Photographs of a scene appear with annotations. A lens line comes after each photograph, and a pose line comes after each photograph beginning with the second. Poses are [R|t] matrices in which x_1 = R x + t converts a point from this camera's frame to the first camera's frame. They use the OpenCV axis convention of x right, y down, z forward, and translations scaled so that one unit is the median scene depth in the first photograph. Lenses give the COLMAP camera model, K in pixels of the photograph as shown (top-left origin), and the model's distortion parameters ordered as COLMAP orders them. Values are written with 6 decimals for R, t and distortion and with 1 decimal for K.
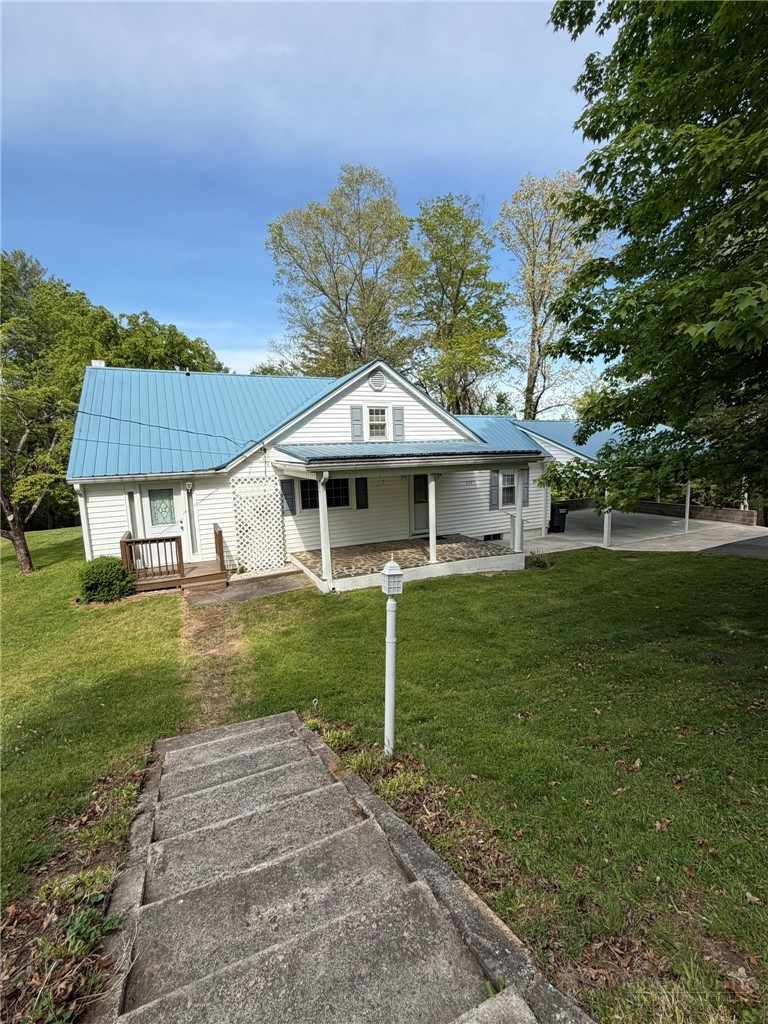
lens RADIAL K [[454.2, 0, 384.0], [0, 454.2, 512.0], [0, 0, 1]] dist [0.018070, 0.000314]
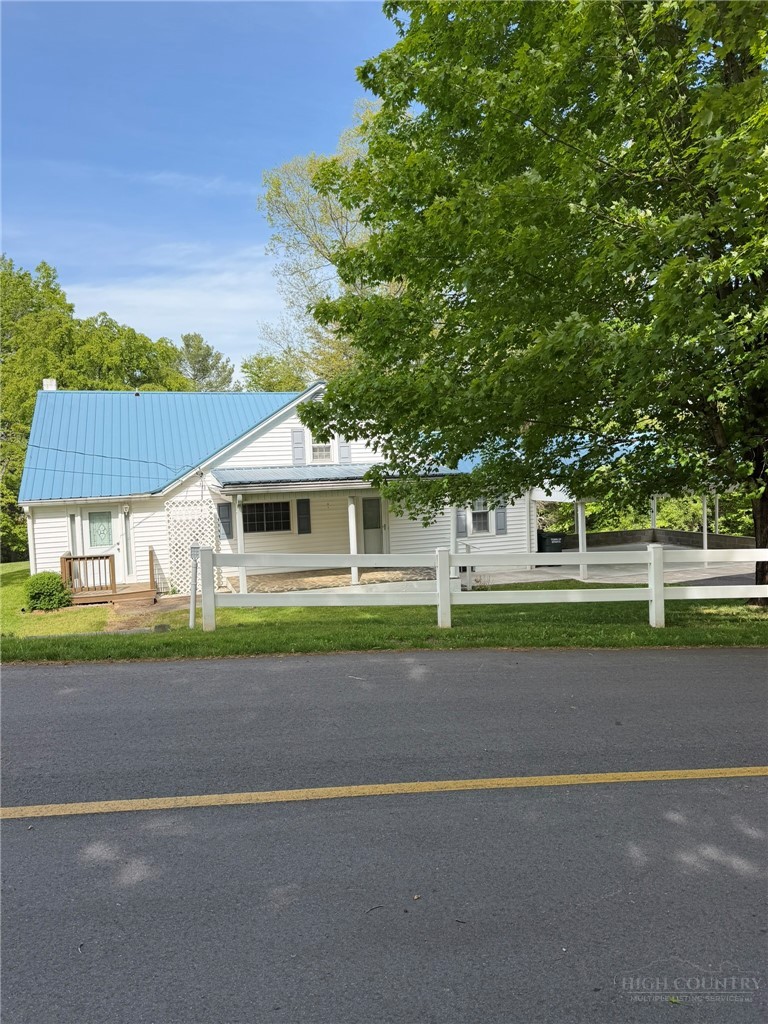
lens RADIAL K [[706.6, 0, 387.7], [0, 706.6, 500.3], [0, 0, 1]] dist [0.127970, -0.230867]
pose [[0.994328, -0.001665, -0.106341, 0.338593], [-0.007212, 0.996520, -0.083038, 0.054010], [0.106109, 0.083334, 0.990856, -0.558388]]
